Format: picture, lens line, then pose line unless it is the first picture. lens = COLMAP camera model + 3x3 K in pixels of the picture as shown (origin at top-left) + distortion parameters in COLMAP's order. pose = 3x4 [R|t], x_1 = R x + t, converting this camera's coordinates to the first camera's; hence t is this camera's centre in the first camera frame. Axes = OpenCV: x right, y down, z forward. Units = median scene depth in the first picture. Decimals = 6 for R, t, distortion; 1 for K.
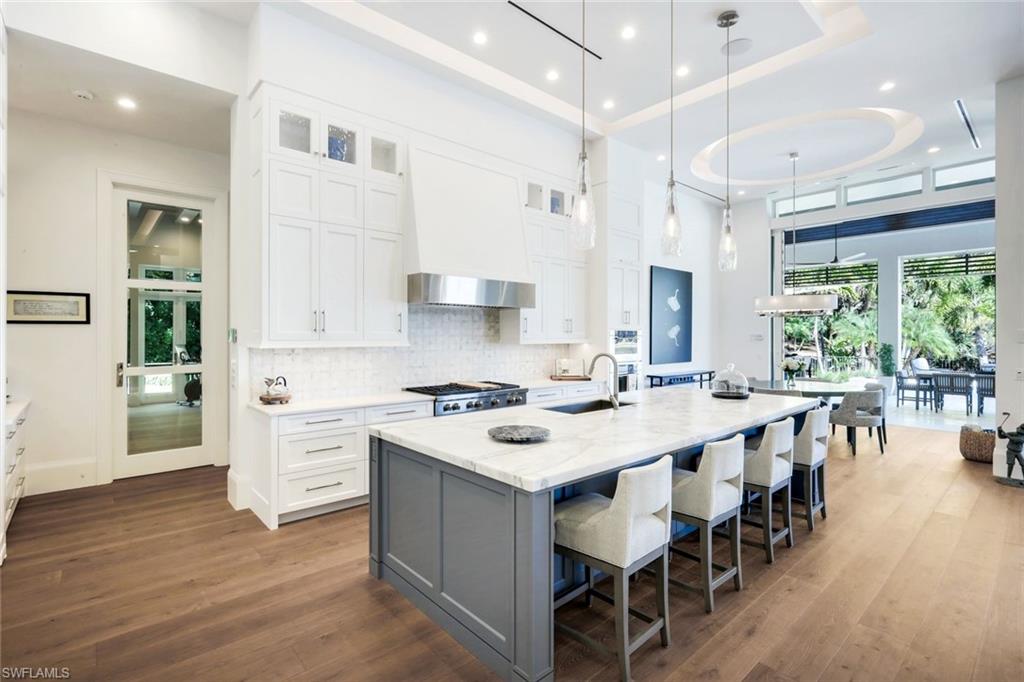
lens RADIAL K [[476.9, 0, 509.5], [0, 476.9, 336.7], [0, 0, 1]] dist [0.001953, -0.000030]
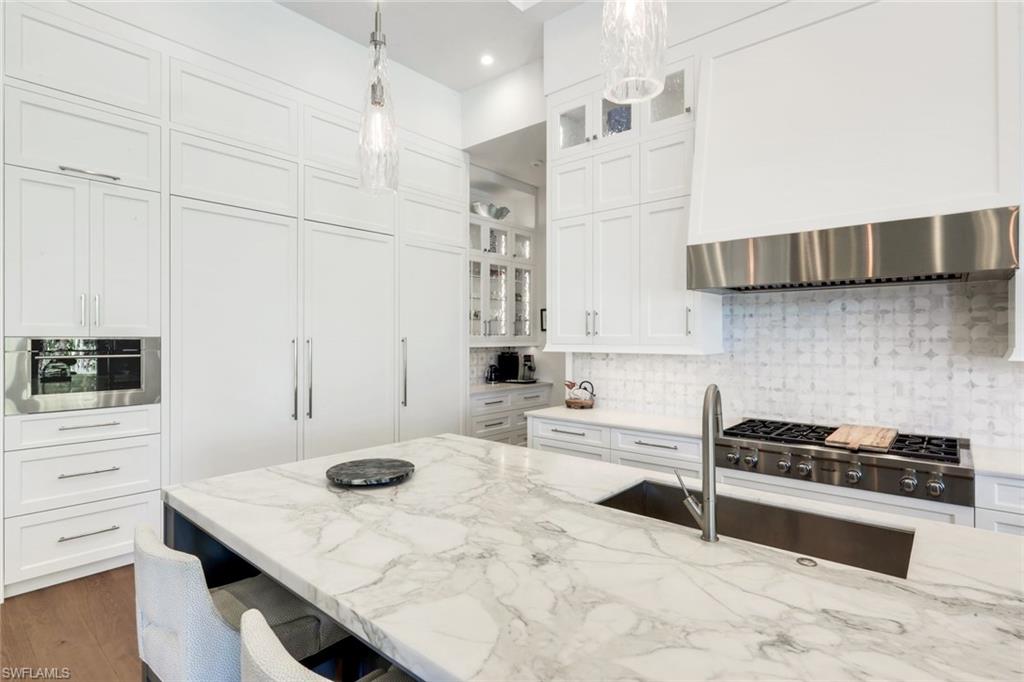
lens RADIAL K [[518.8, 0, 511.7], [0, 518.8, 342.6], [0, 0, 1]] dist [0.002323, 0.000059]
pose [[0.141071, 0.007589, -0.989970, 0.430771], [-0.003173, 0.999969, 0.007214, -0.002046], [0.989994, 0.002123, 0.141091, 0.552926]]
